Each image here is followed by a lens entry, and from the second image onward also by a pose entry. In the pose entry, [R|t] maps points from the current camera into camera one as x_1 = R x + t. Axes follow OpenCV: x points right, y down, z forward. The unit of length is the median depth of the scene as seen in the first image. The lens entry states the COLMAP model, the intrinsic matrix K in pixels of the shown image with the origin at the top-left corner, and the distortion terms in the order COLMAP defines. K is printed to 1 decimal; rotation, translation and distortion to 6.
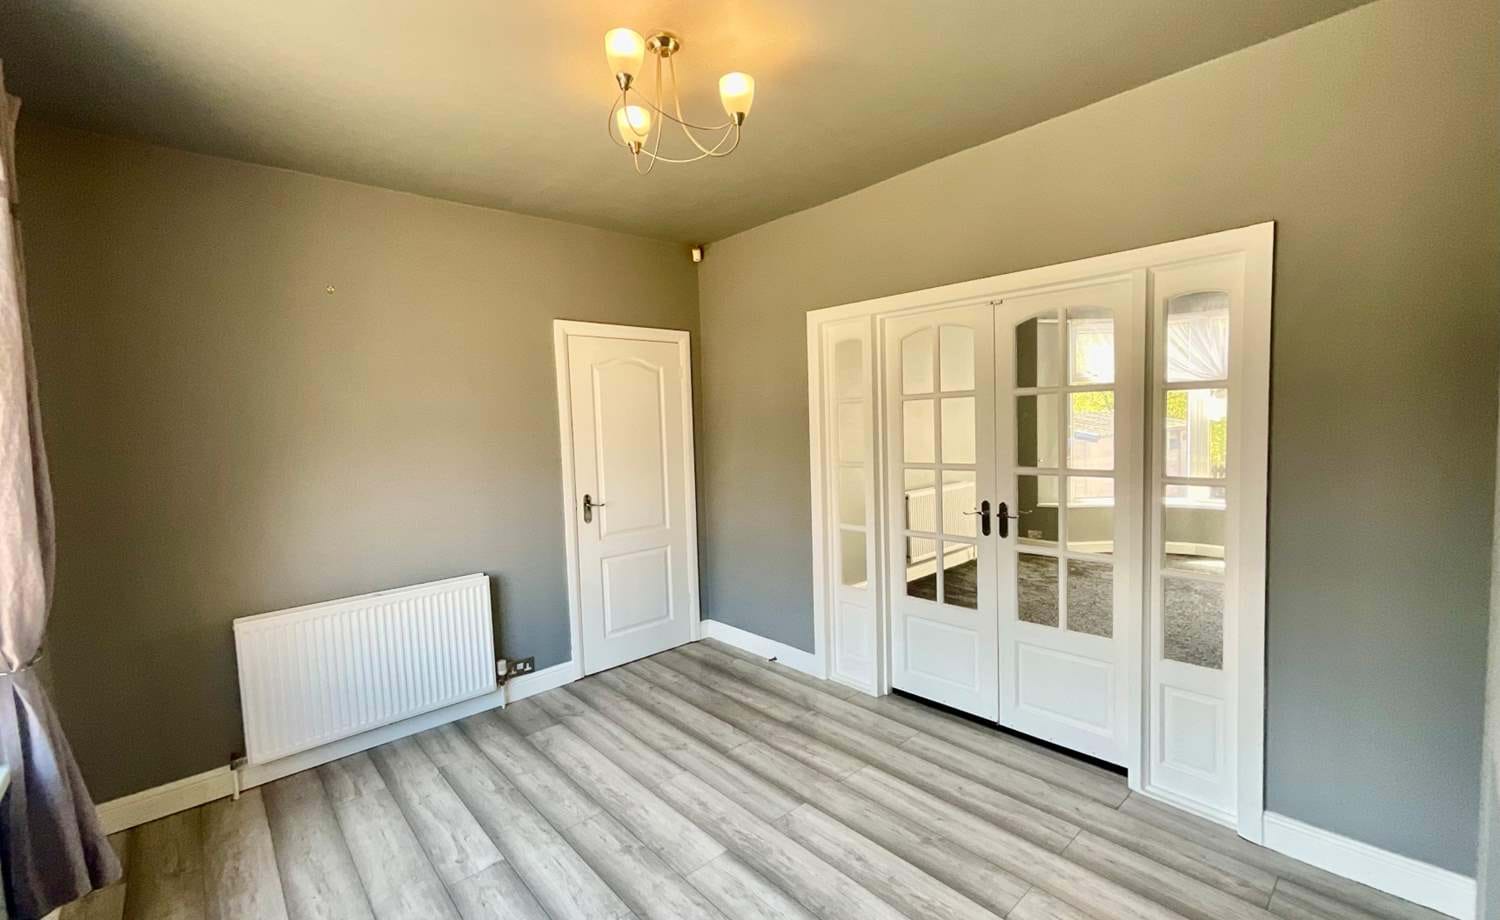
lens RADIAL K [[640.0, 0, 738.1], [0, 640.0, 462.8], [0, 0, 1]] dist [-0.014523, 0.015294]
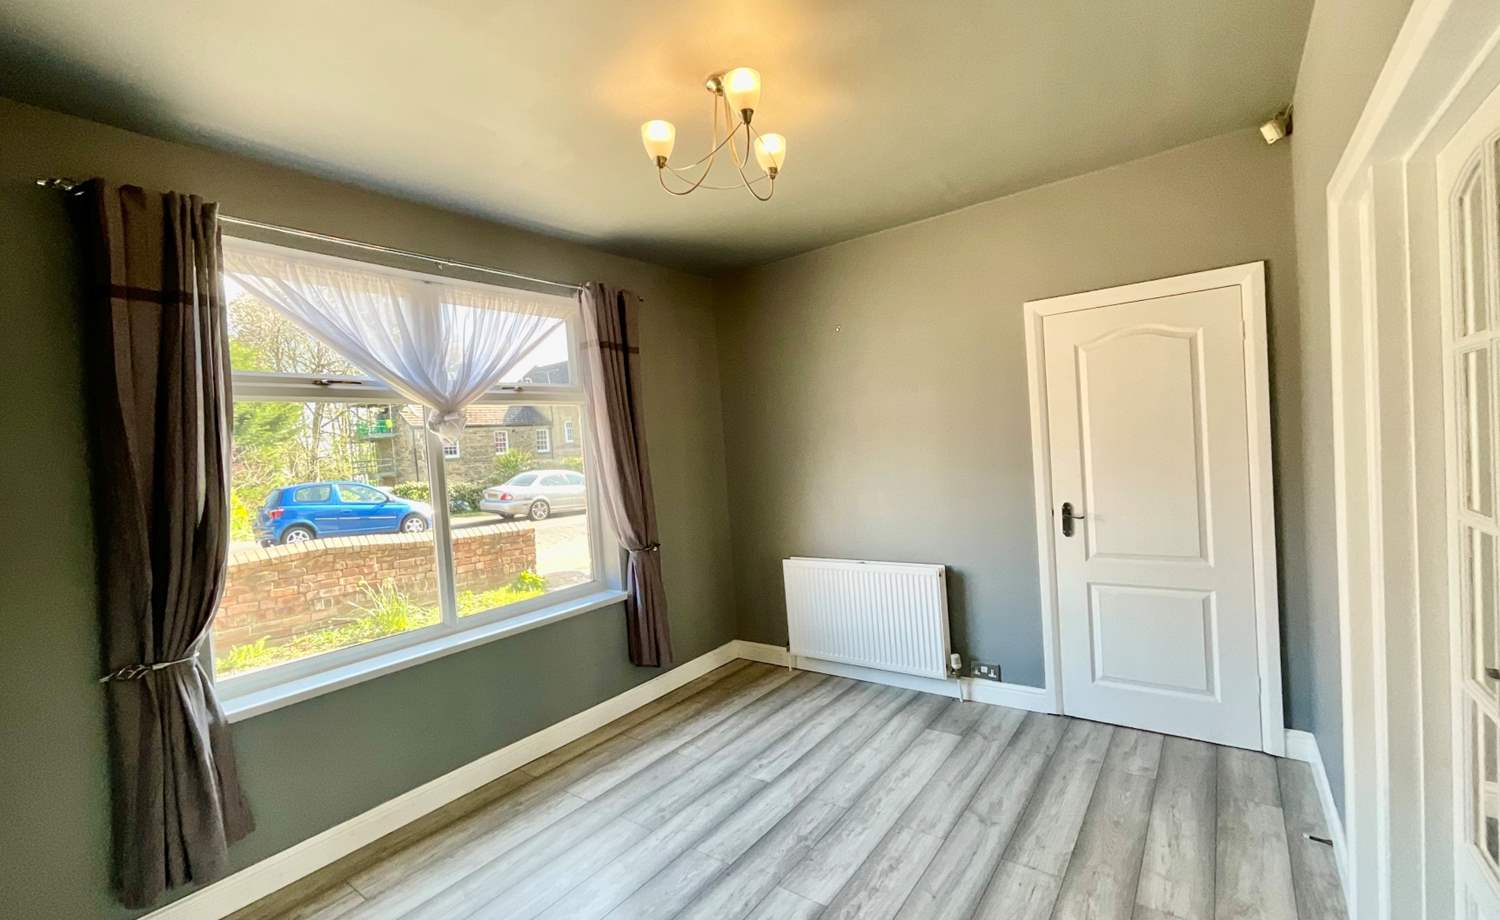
lens RADIAL K [[640.0, 0, 738.1], [0, 640.0, 462.8], [0, 0, 1]] dist [-0.014523, 0.015294]
pose [[0.198520, 0.058937, -0.978323, 0.638942], [0.001406, 0.998172, 0.060418, -0.069784], [0.980096, -0.013369, 0.198074, 0.540010]]
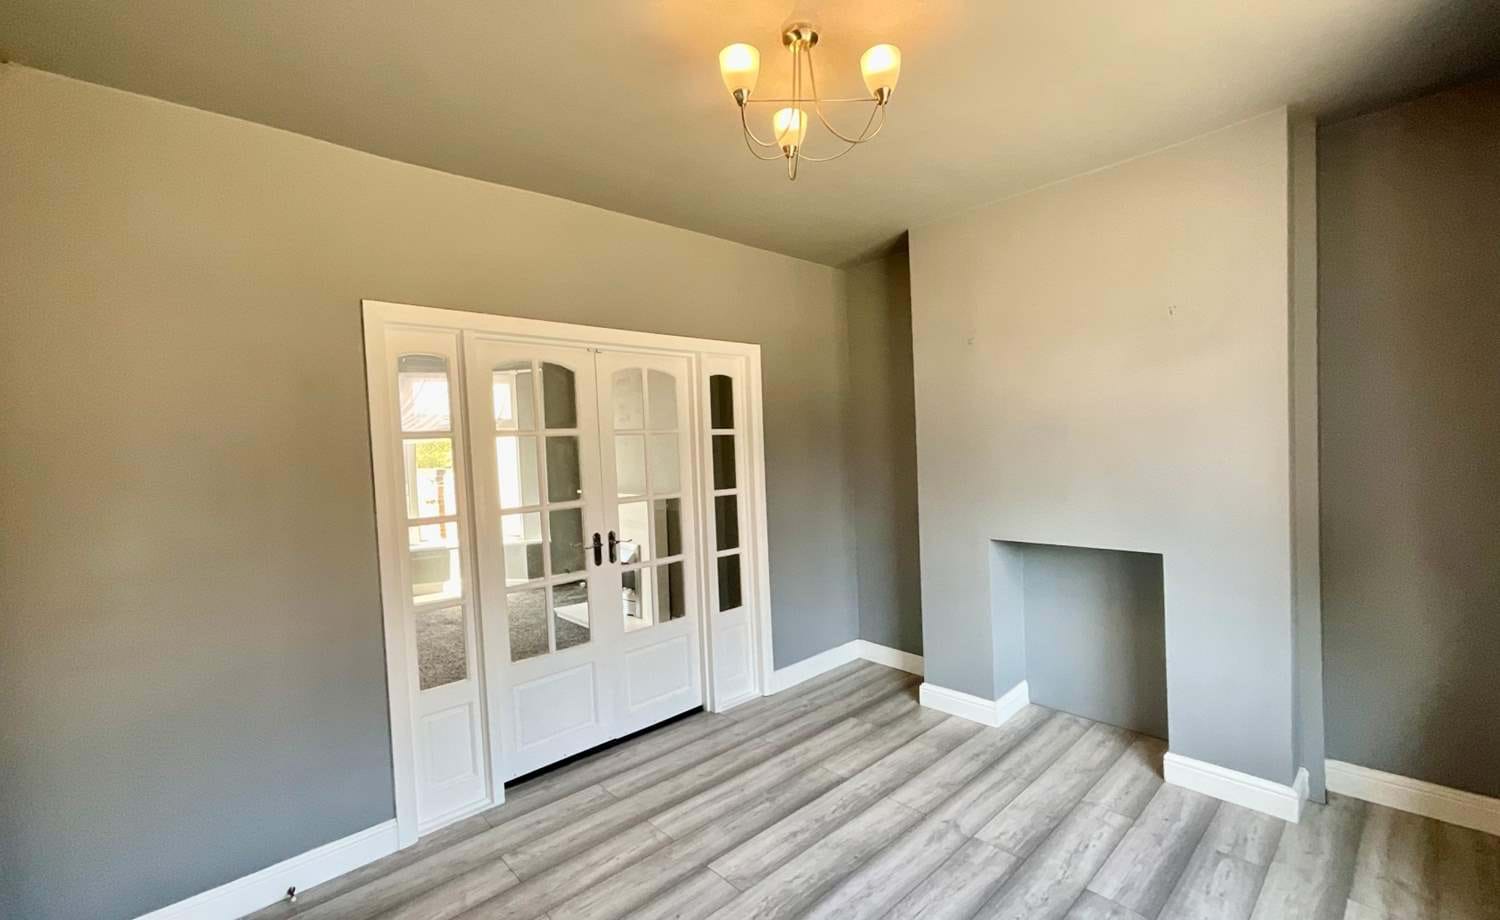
lens RADIAL K [[651.6, 0, 756.8], [0, 651.6, 463.5], [0, 0, 1]] dist [-0.017523, 0.016145]
pose [[-0.040772, -0.005299, 0.999154, -0.716587], [0.103674, 0.994566, 0.009505, -0.039887], [-0.993775, 0.103974, -0.040002, 0.782676]]
